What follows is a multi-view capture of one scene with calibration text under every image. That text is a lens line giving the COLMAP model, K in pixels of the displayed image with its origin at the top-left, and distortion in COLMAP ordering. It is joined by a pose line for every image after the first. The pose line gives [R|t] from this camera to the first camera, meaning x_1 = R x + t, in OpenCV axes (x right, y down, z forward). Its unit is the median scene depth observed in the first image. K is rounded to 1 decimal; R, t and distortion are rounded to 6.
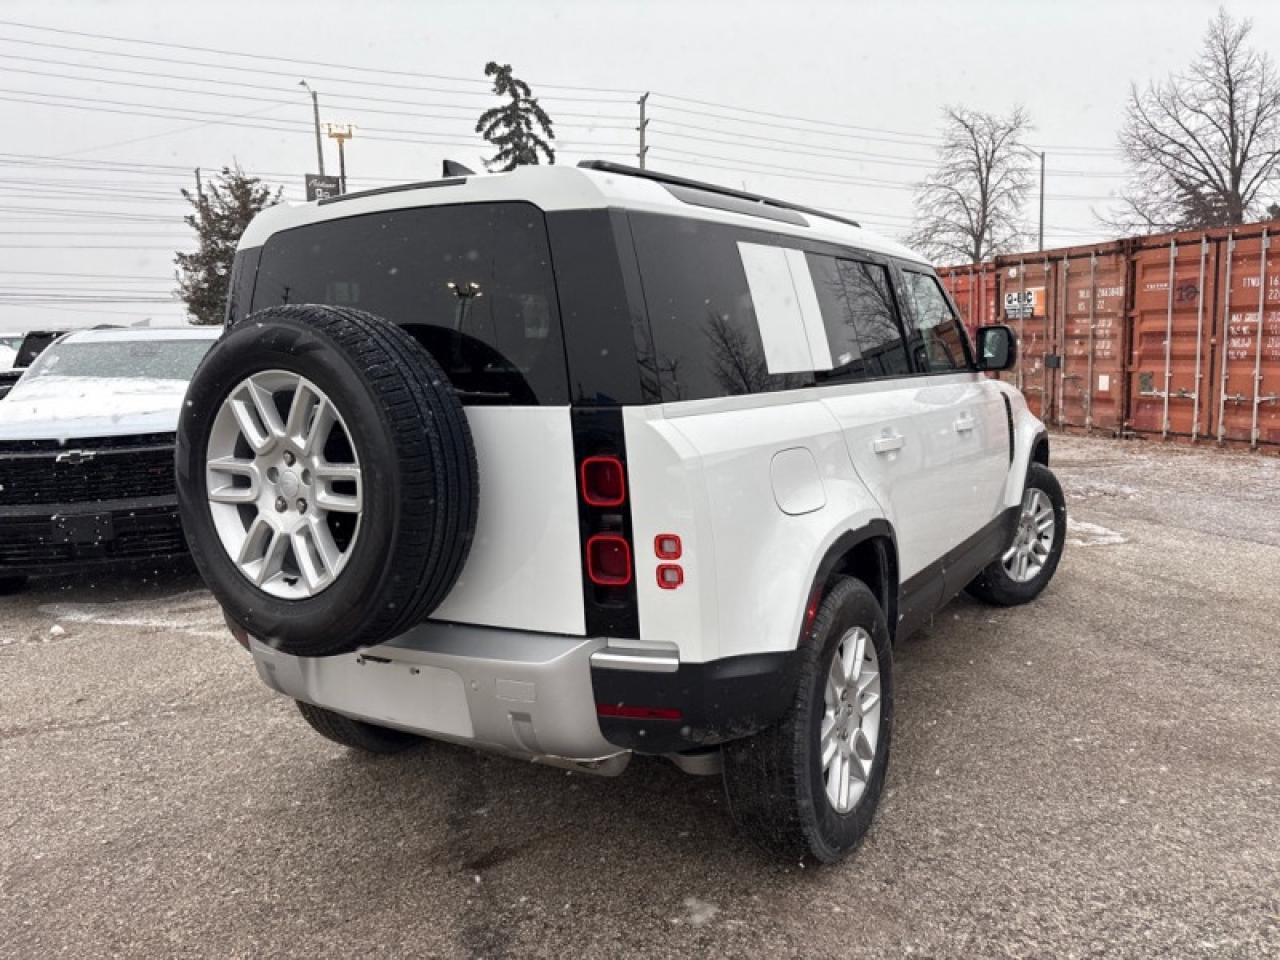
lens RADIAL K [[976.0, 0, 631.1], [0, 976.0, 482.9], [0, 0, 1]] dist [0.036526, -0.030811]
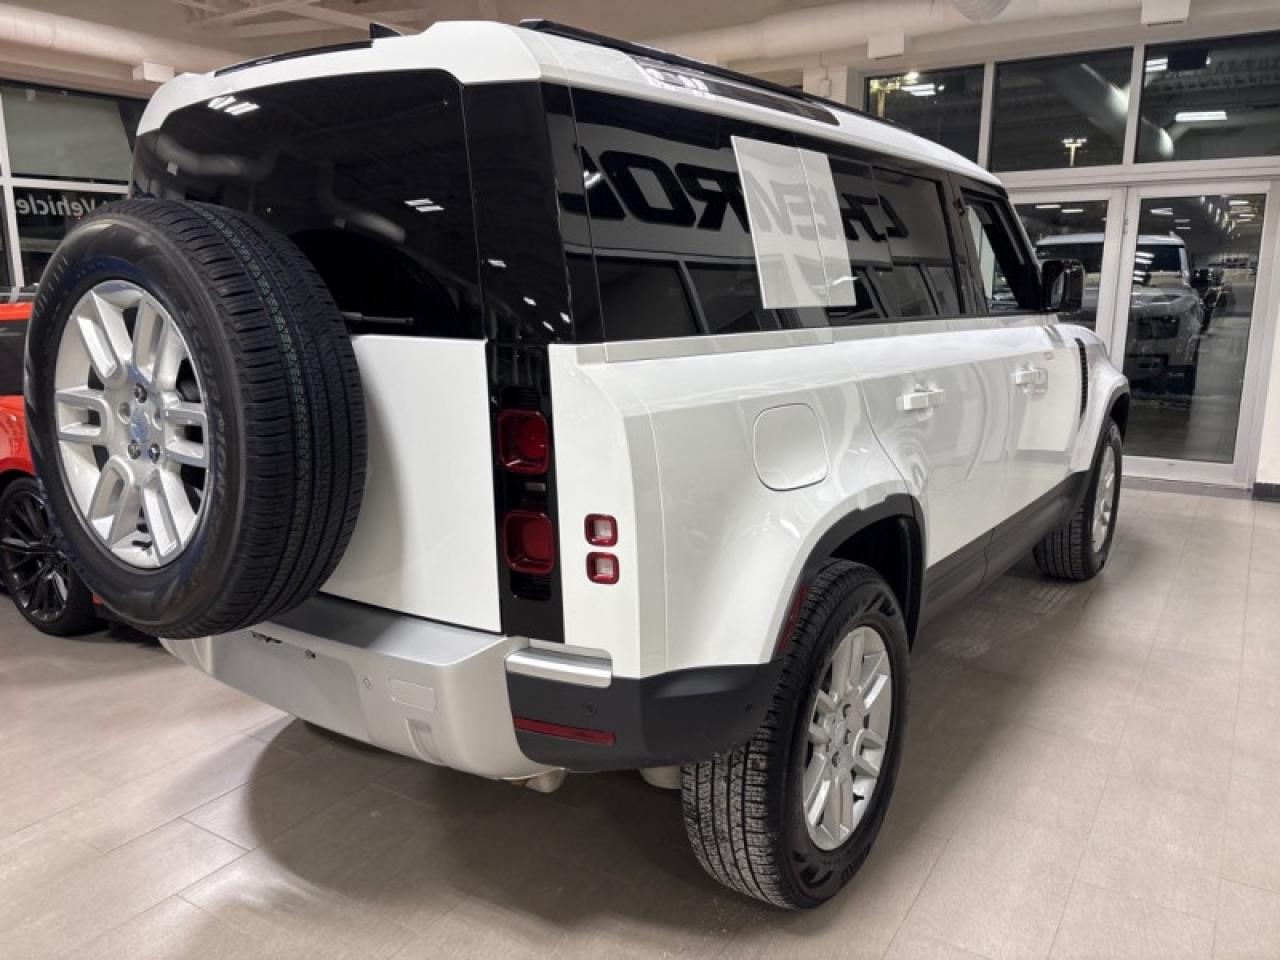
lens RADIAL K [[976.0, 0, 631.1], [0, 976.0, 482.9], [0, 0, 1]] dist [0.036526, -0.030811]
pose [[0.996790, 0.047728, -0.064282, 0.091626], [-0.042973, 0.996374, 0.073431, -0.024533], [0.067553, -0.070433, 0.995226, 0.196767]]
